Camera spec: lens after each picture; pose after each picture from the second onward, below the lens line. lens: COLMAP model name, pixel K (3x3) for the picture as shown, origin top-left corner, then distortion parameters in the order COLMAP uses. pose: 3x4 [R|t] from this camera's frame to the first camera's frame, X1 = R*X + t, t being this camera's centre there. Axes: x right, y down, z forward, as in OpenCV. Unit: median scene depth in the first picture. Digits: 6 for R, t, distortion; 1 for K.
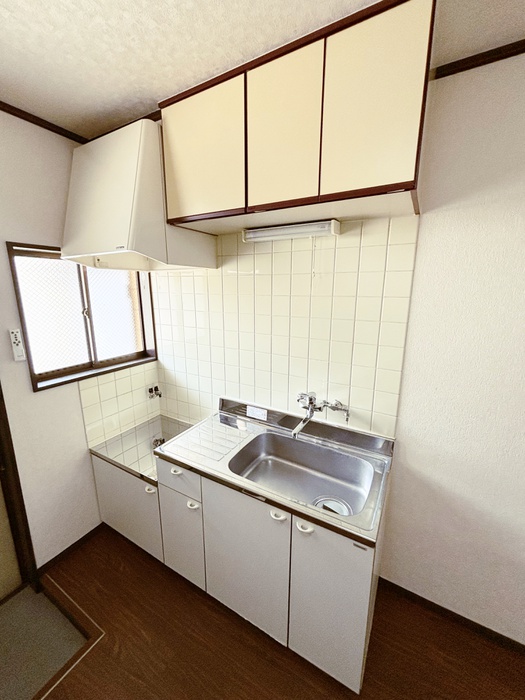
lens RADIAL K [[283.5, 0, 261.7], [0, 283.5, 348.1], [0, 0, 1]] dist [0.001102, 0.000164]
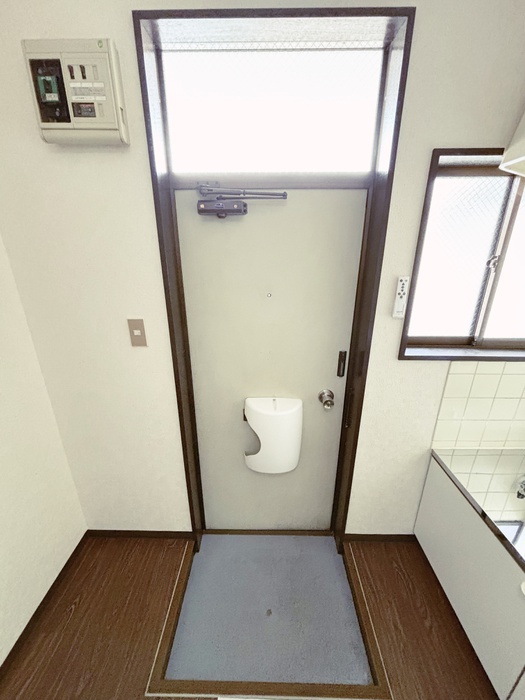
lens RADIAL K [[283.5, 0, 261.7], [0, 283.5, 348.1], [0, 0, 1]] dist [0.001102, 0.000164]
pose [[0.486687, 0.287828, -0.824797, -0.321712], [-0.183151, 0.956797, 0.225820, 0.014644], [0.854161, 0.041159, 0.518377, 0.242186]]
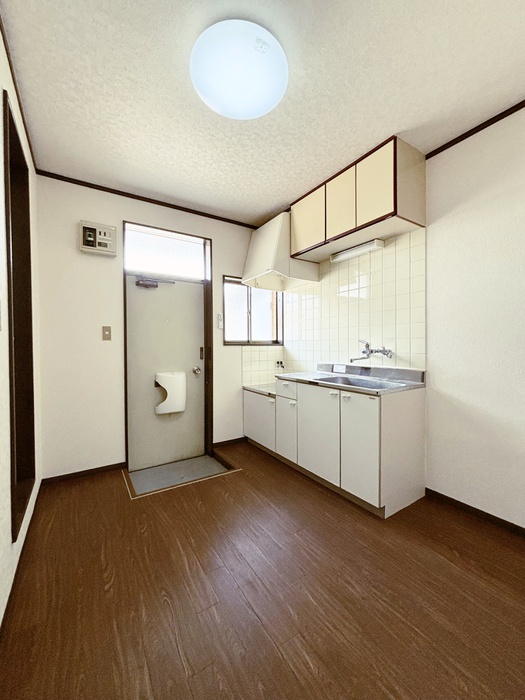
lens RADIAL K [[280.4, 0, 261.1], [0, 280.4, 349.7], [0, 0, 1]] dist [0.001730, -0.000005]
pose [[0.888636, 0.002359, -0.458607, 0.330262], [-0.090611, 0.981178, -0.170529, 0.470673], [0.449573, 0.193093, 0.872123, -0.581047]]
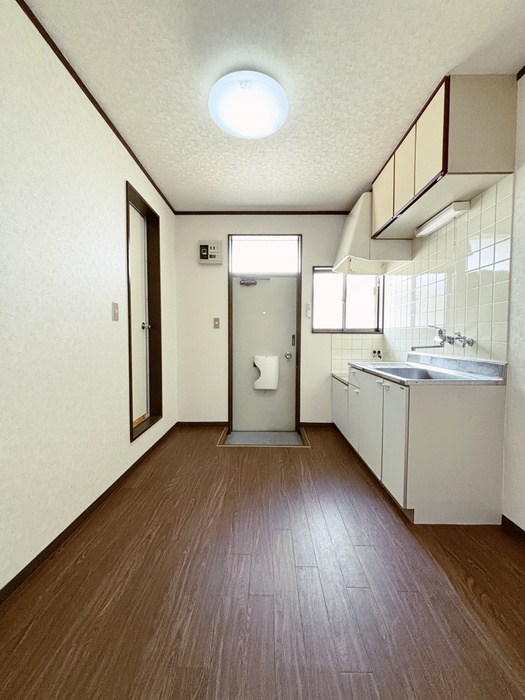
lens RADIAL K [[287.6, 0, 262.5], [0, 287.6, 350.0], [0, 0, 1]] dist [0.009288, 0.000080]
pose [[0.489824, 0.041665, -0.870825, 0.864094], [-0.186652, 0.980709, -0.058066, 0.448760], [0.851606, 0.190983, 0.488152, -0.340718]]
